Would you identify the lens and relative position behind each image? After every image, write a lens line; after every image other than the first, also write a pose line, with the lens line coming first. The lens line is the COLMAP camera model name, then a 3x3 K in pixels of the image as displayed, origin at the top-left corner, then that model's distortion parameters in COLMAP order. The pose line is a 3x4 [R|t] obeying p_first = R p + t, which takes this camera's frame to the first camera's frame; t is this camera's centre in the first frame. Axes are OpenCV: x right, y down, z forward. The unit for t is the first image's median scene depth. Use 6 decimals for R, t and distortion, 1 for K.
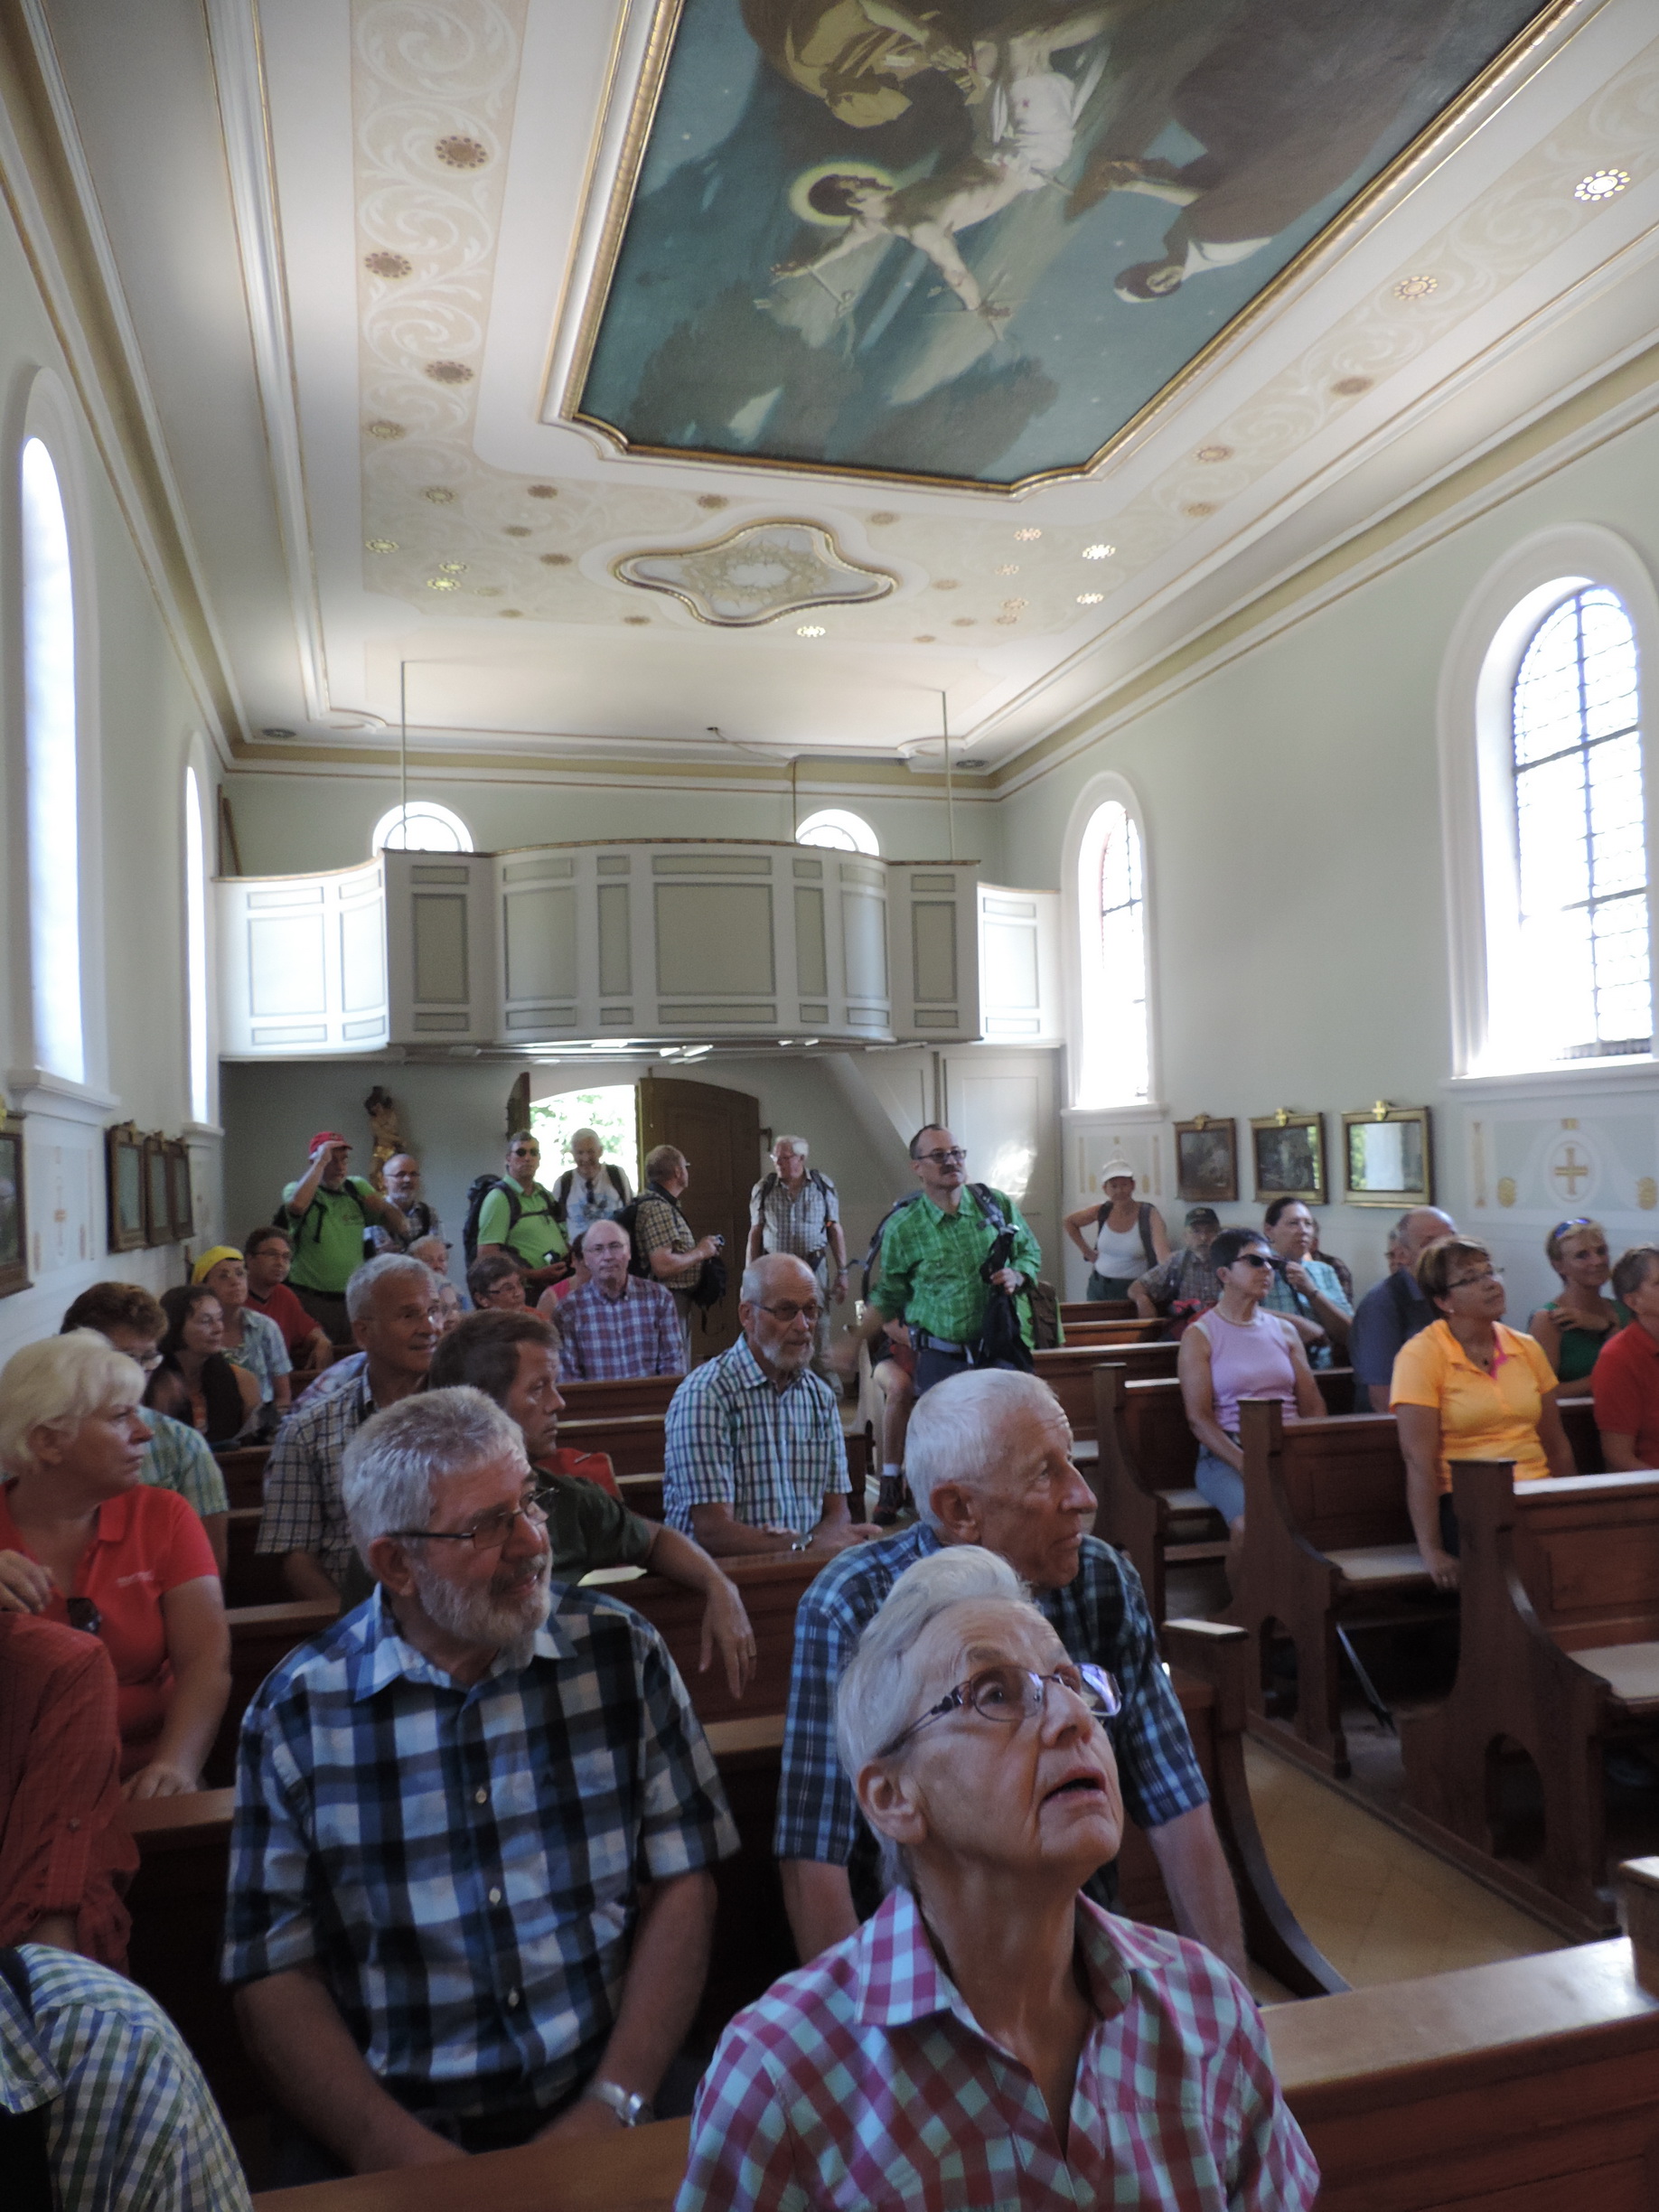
lens RADIAL K [[1581.0, 0, 820.7], [0, 1581.0, 1130.6], [0, 0, 1]] dist [-0.016866, 0.004612]
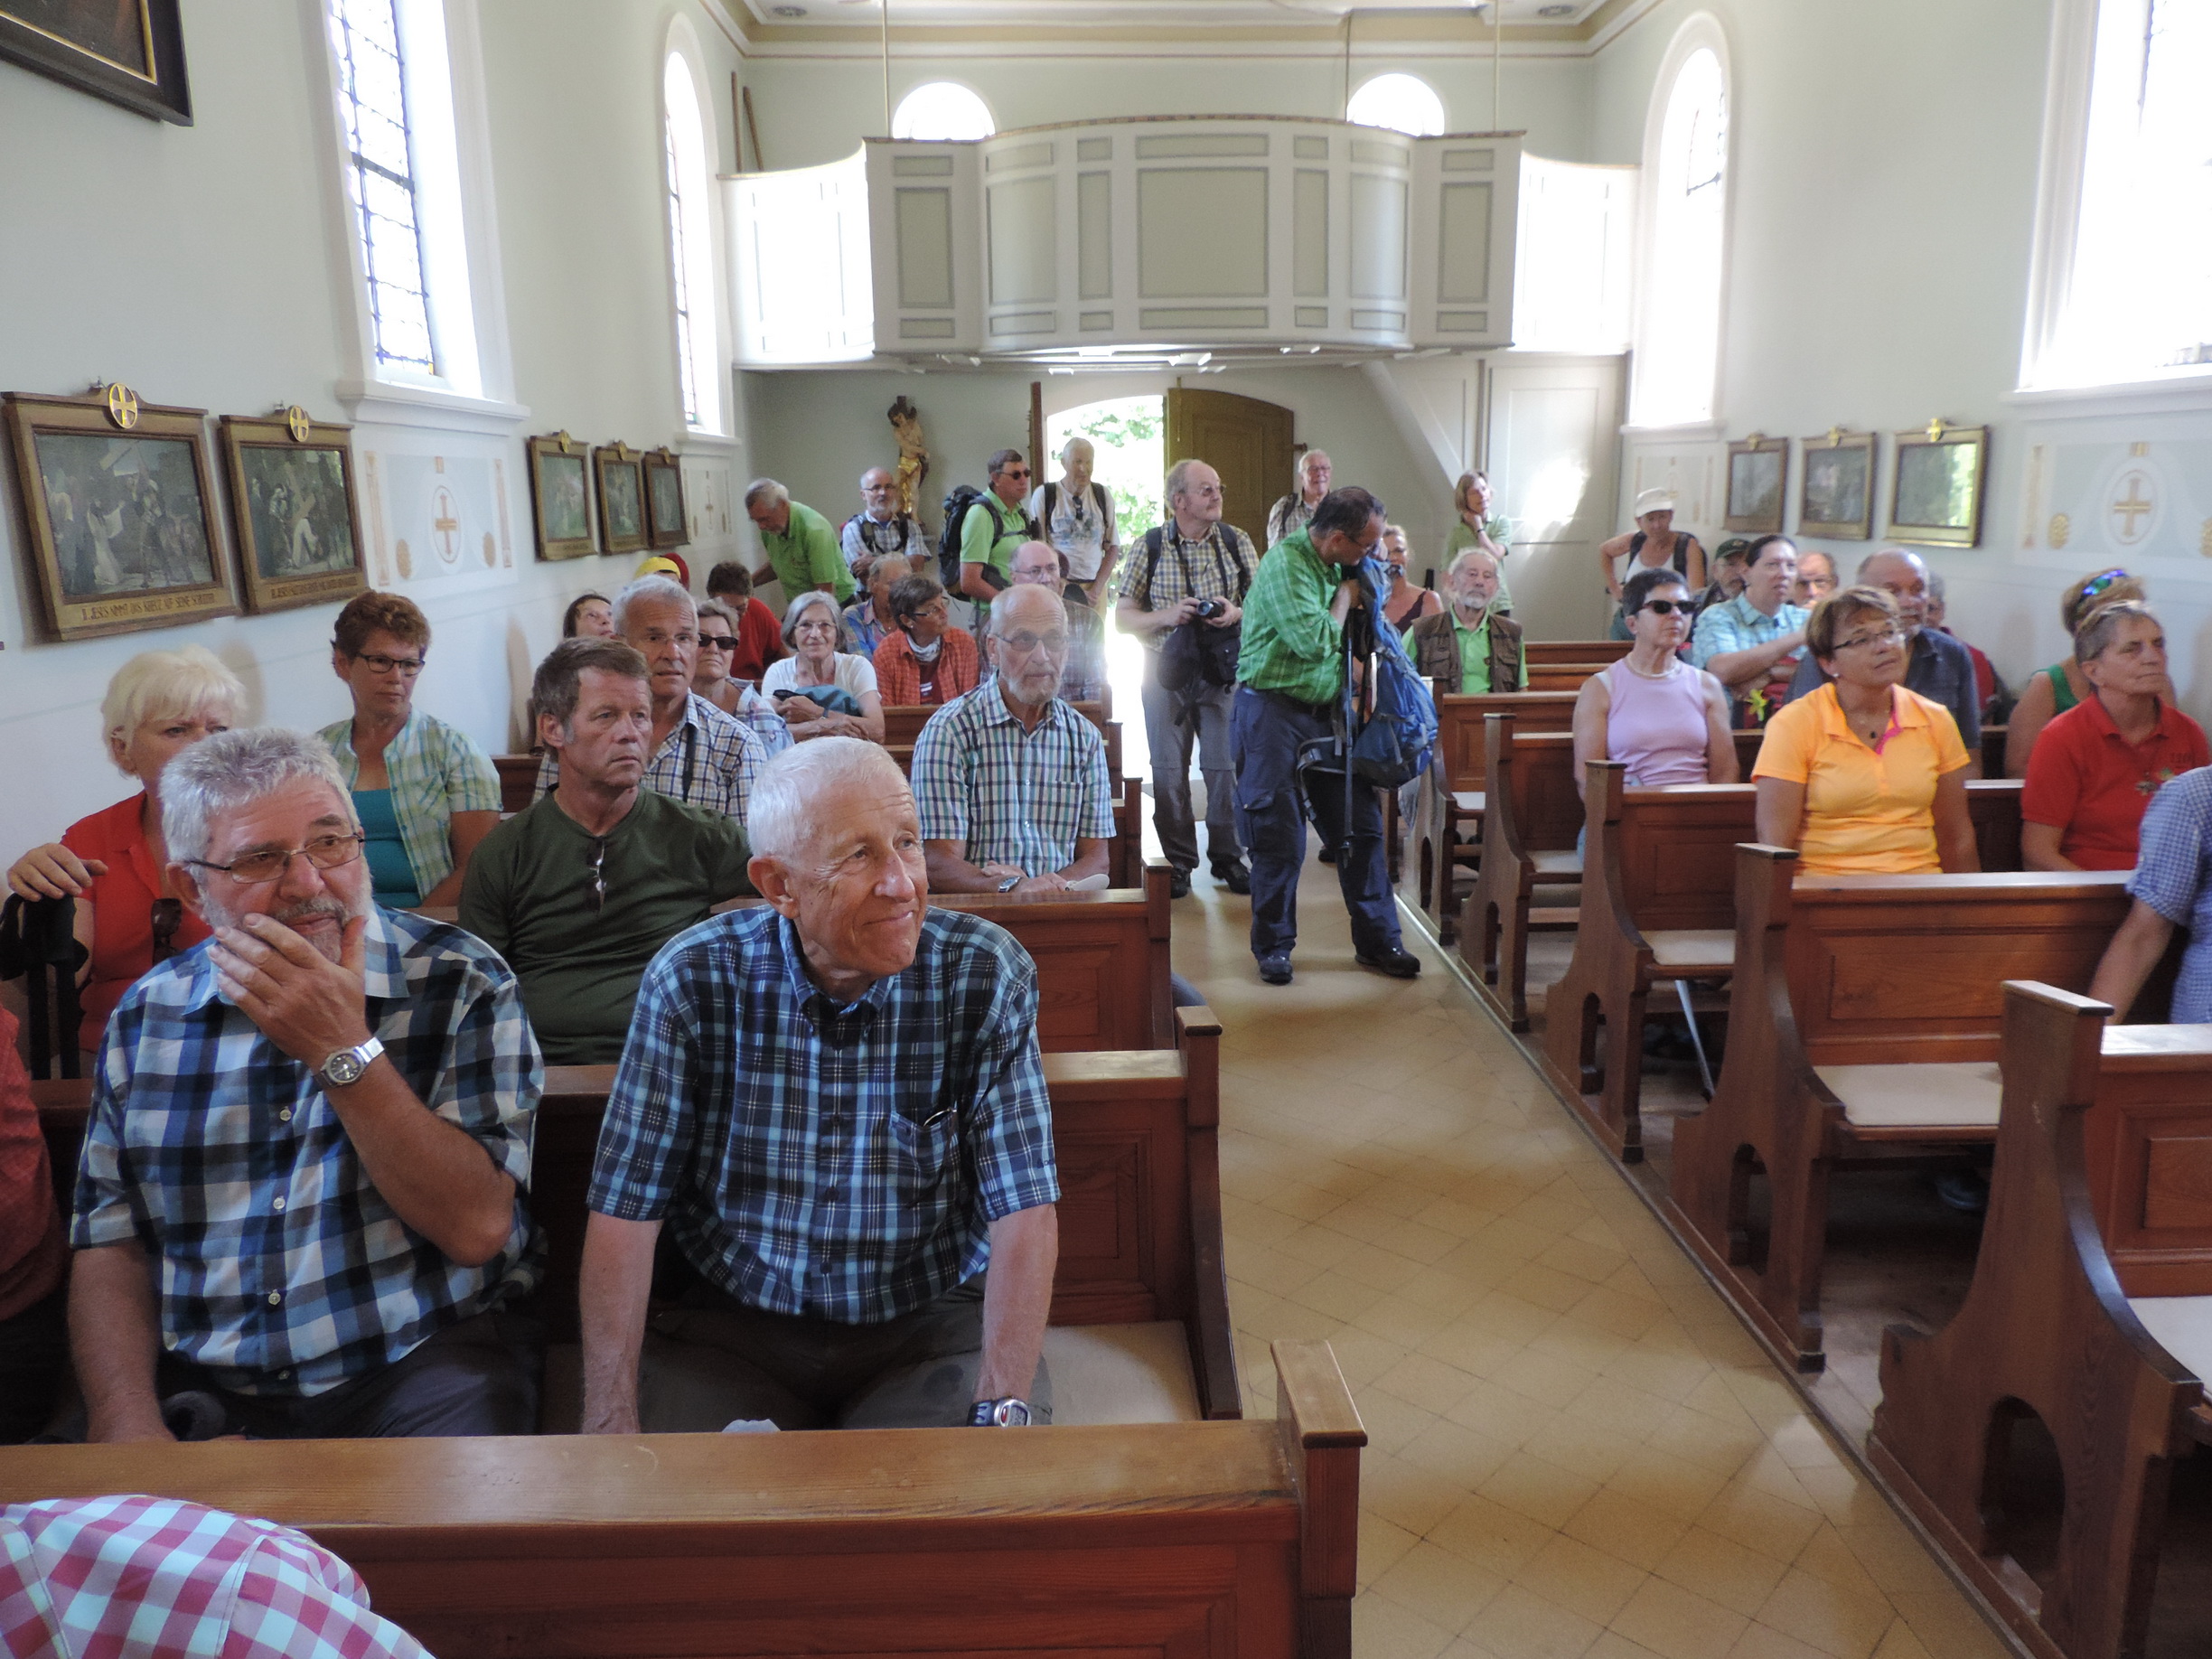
lens RADIAL K [[1581.0, 0, 1089.6], [0, 1581.0, 834.2], [0, 0, 1]] dist [-0.016866, 0.004612]
pose [[0.972747, 0.063491, -0.223006, 0.116032], [-0.007642, 0.970036, 0.242842, -0.004208], [0.231742, -0.234520, 0.944085, 0.041860]]
